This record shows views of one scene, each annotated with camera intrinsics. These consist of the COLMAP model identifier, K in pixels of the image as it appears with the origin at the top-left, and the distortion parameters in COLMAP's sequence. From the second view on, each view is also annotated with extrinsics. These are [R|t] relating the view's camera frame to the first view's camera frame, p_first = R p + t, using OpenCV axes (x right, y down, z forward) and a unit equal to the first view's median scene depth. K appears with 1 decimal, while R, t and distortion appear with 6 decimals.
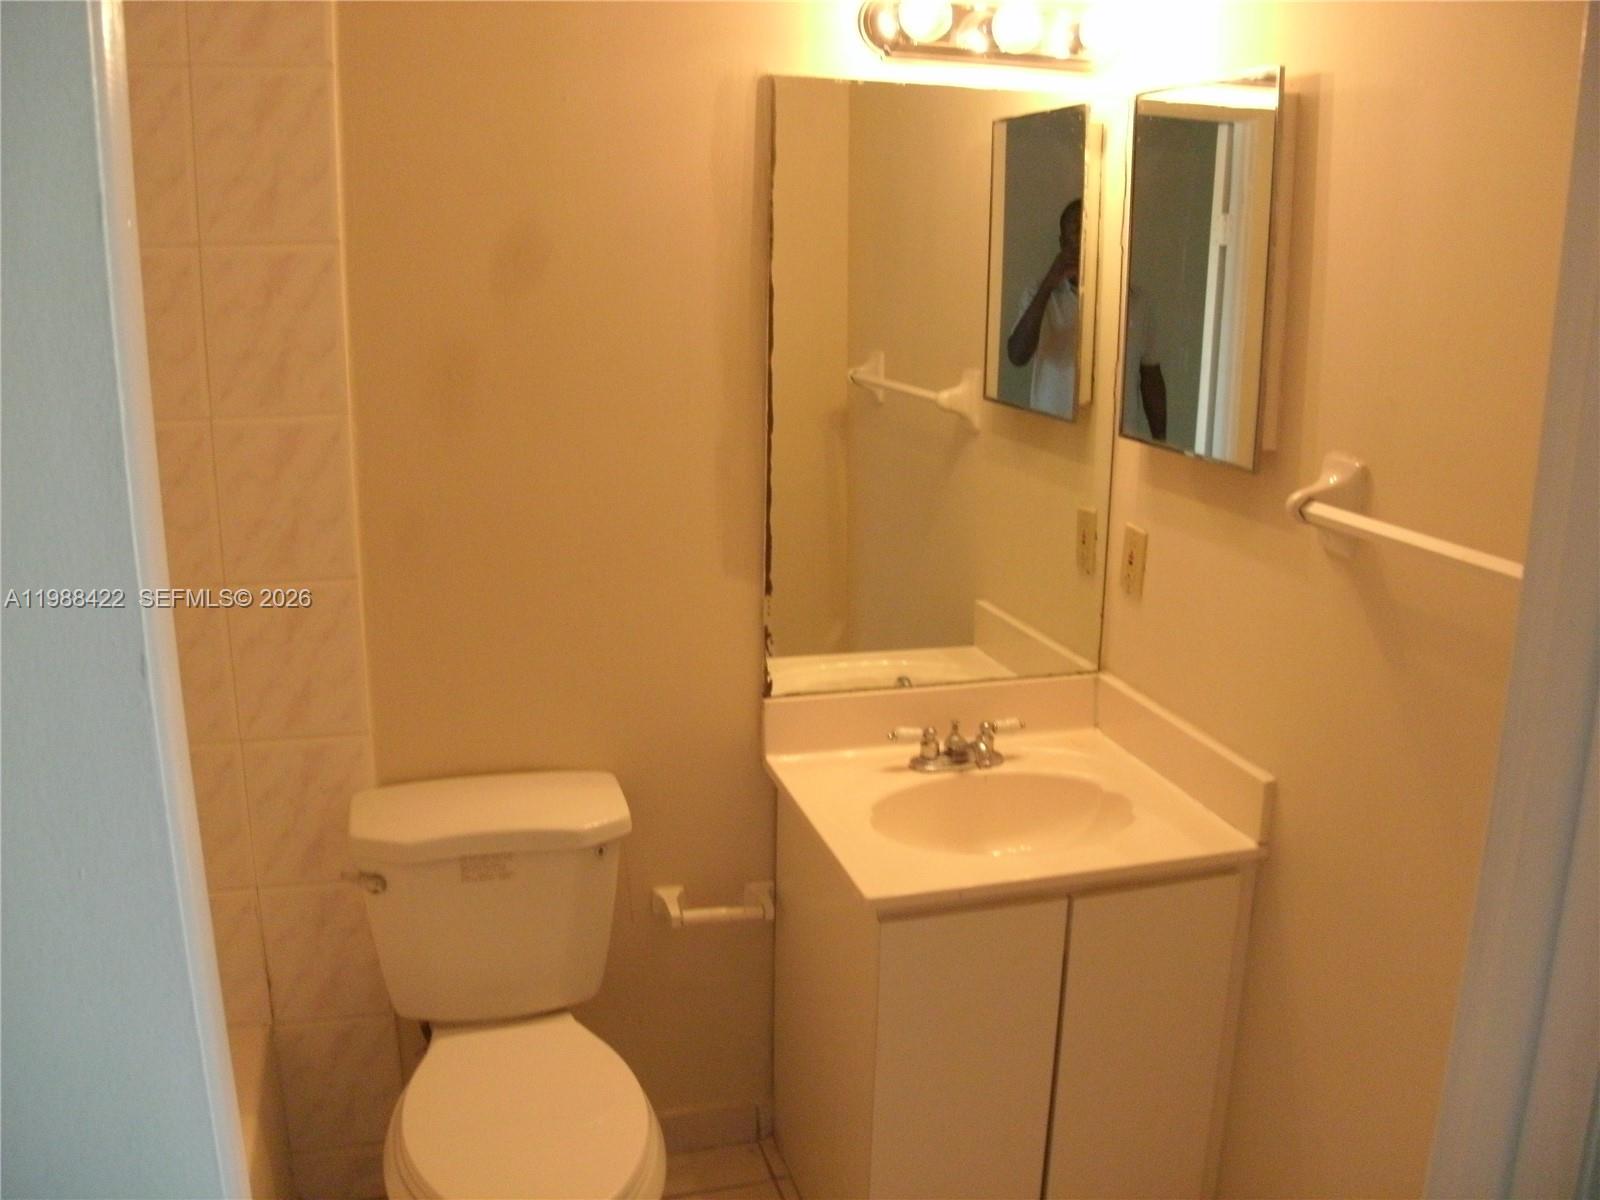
lens RADIAL K [[1415.9, 0, 800.0], [0, 1415.9, 600.0], [0, 0, 1]] dist [-0.201451, 0.150397]
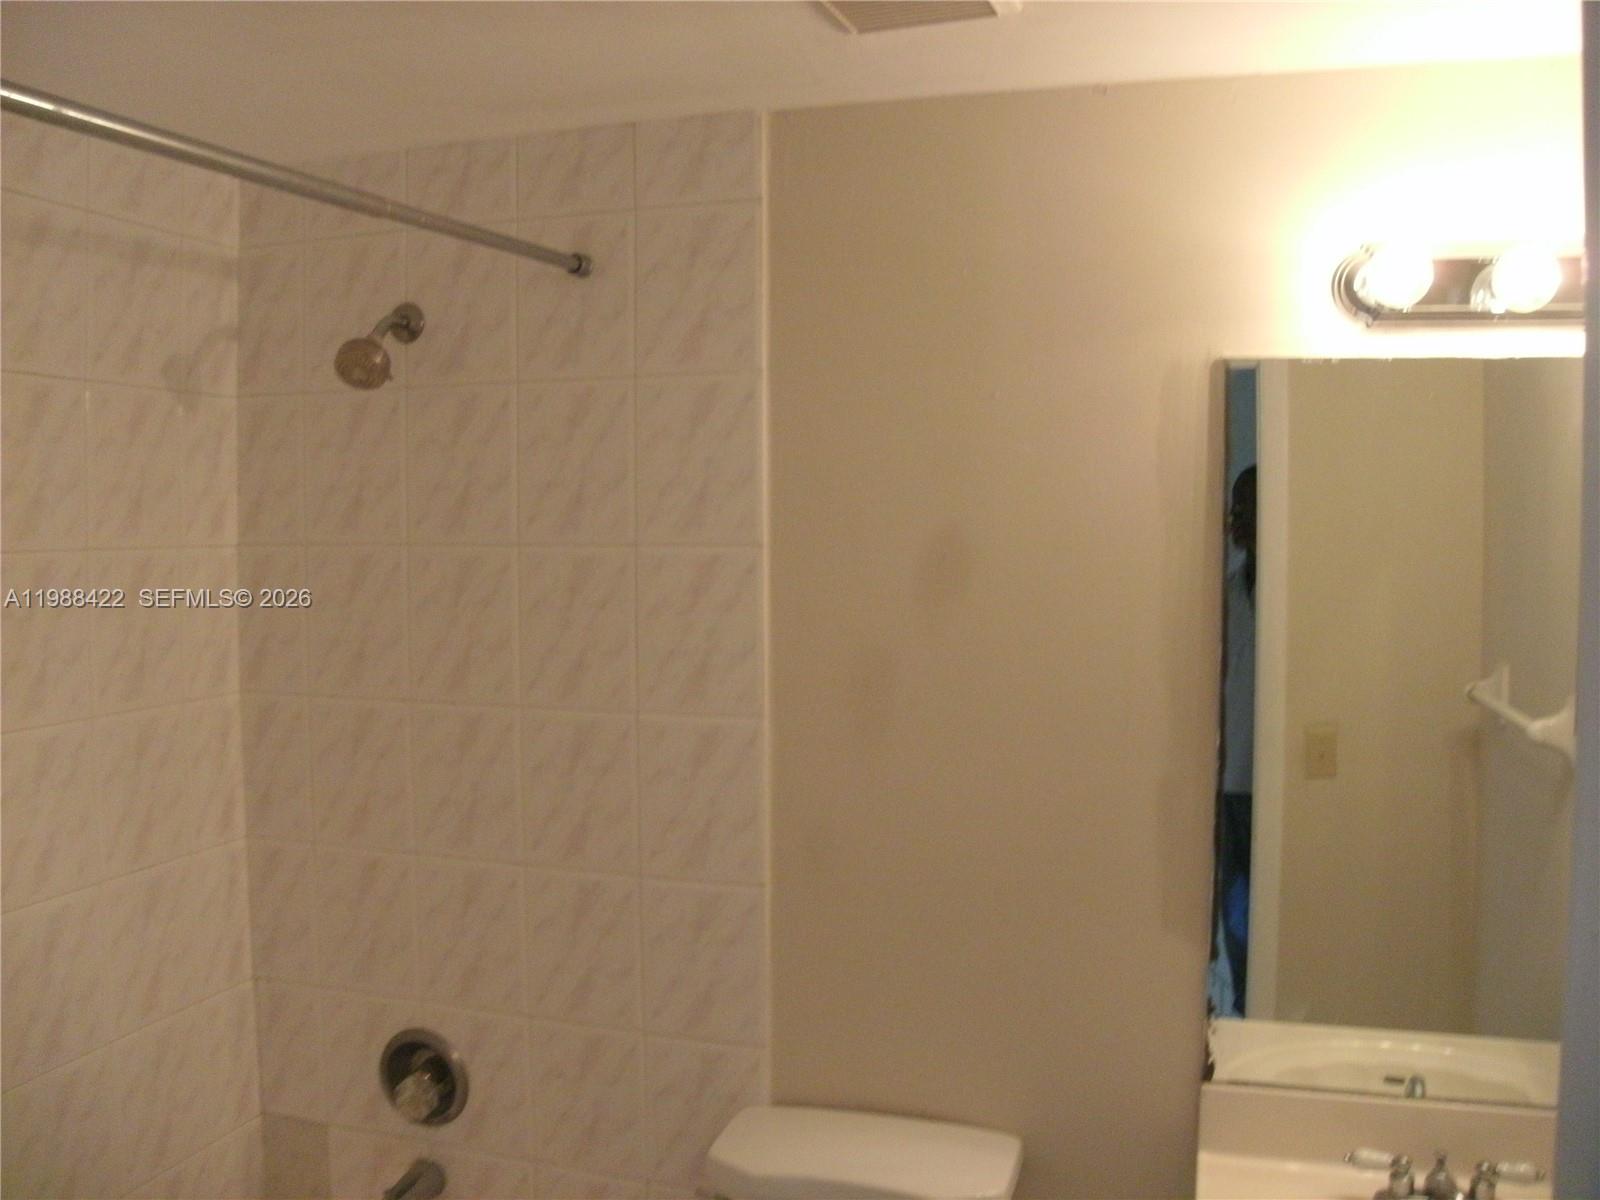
lens RADIAL K [[1415.9, 0, 800.0], [0, 1415.9, 600.0], [0, 0, 1]] dist [-0.201451, 0.150397]
pose [[0.844476, 0.016267, -0.535346, 0.215127], [-0.119186, 0.980184, -0.158224, -0.057858], [0.522163, 0.197422, 0.829681, 0.156848]]
